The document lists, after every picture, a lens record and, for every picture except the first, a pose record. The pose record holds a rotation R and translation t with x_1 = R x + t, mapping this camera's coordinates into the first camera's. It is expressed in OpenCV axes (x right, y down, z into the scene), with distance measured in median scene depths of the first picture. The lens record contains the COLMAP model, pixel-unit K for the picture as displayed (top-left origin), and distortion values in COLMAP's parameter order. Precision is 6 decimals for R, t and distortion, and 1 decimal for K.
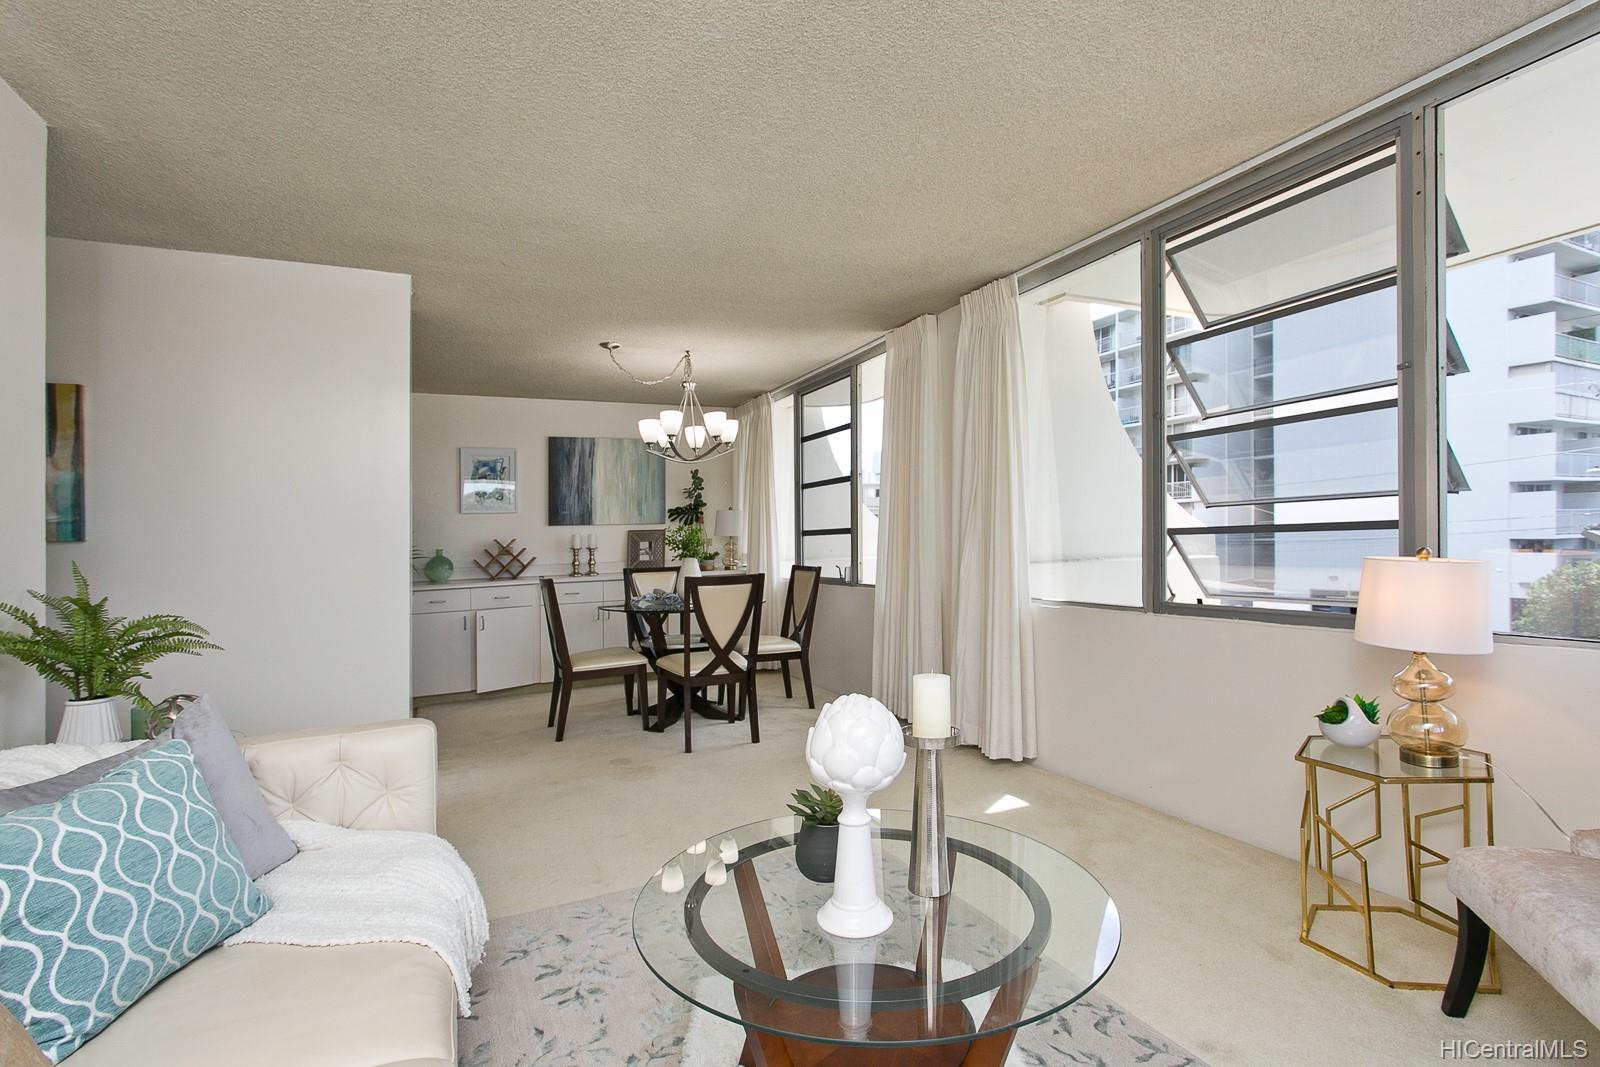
lens RADIAL K [[736.2, 0, 829.0], [0, 736.2, 499.3], [0, 0, 1]] dist [-0.001254, -0.000175]
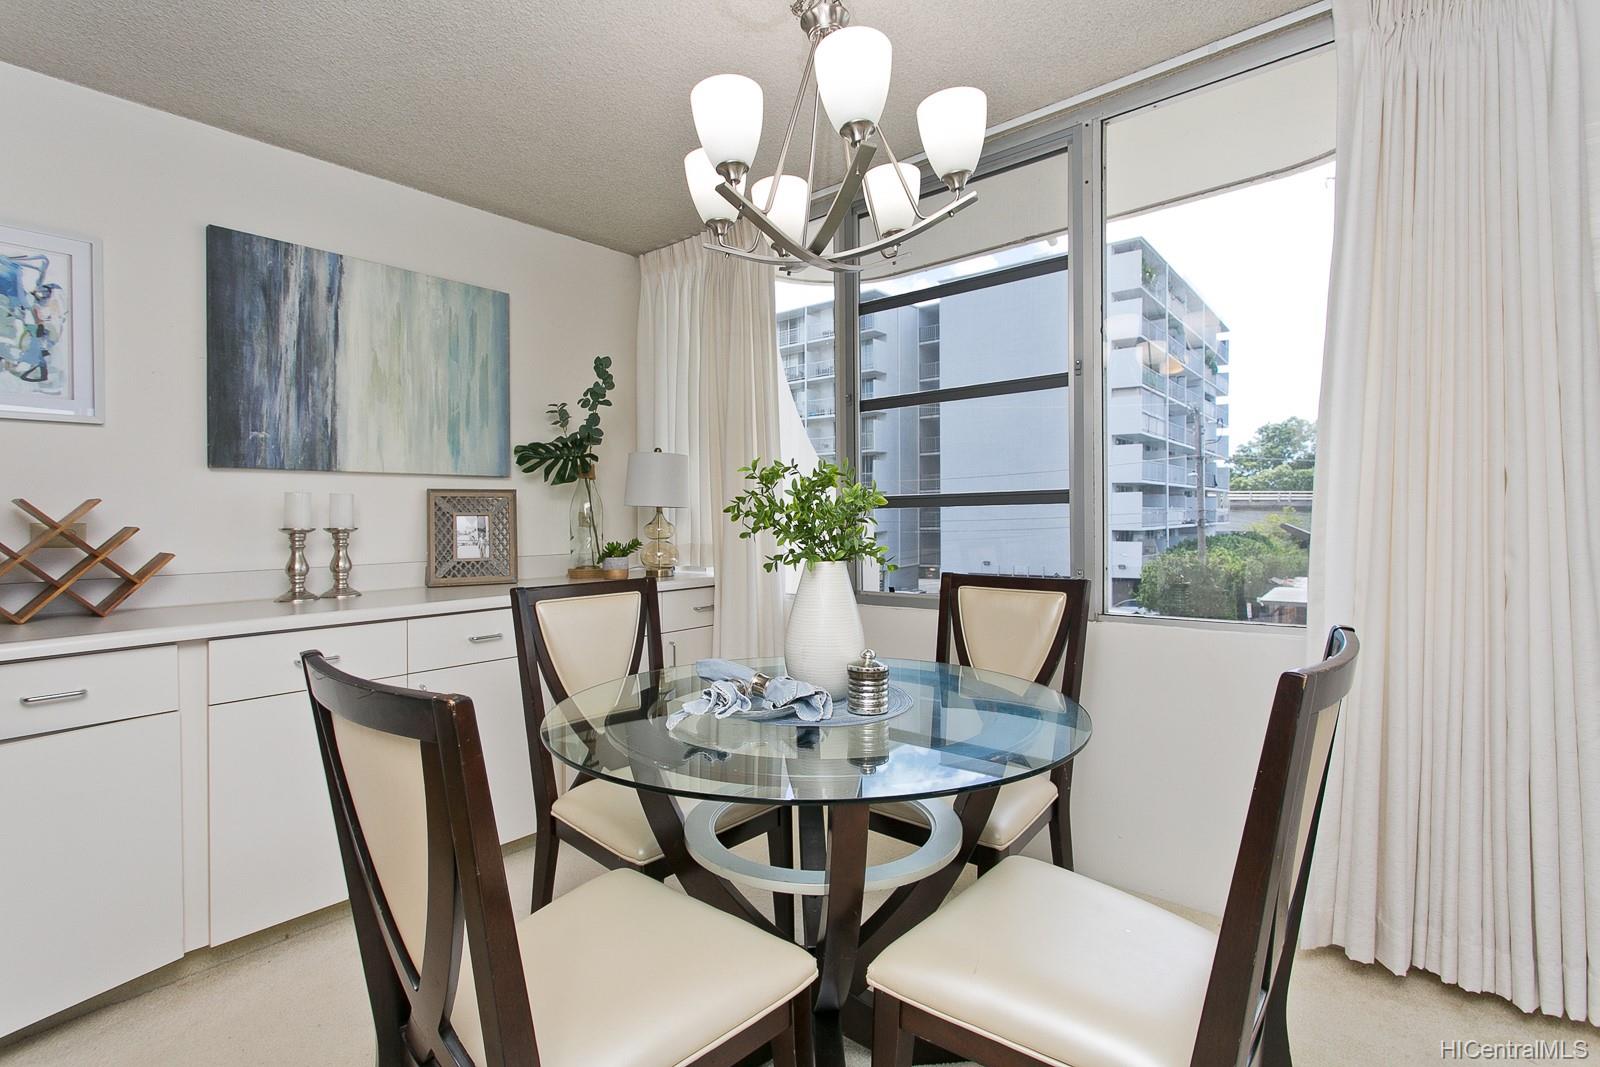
lens RADIAL K [[749.5, 0, 797.2], [0, 749.5, 516.6], [0, 0, 1]] dist [0.001236, 0.000655]
pose [[0.923675, 0.014956, 0.382886, -0.241116], [-0.030887, 0.998892, 0.035494, 0.036296], [-0.381931, -0.044612, 0.923114, 0.516631]]
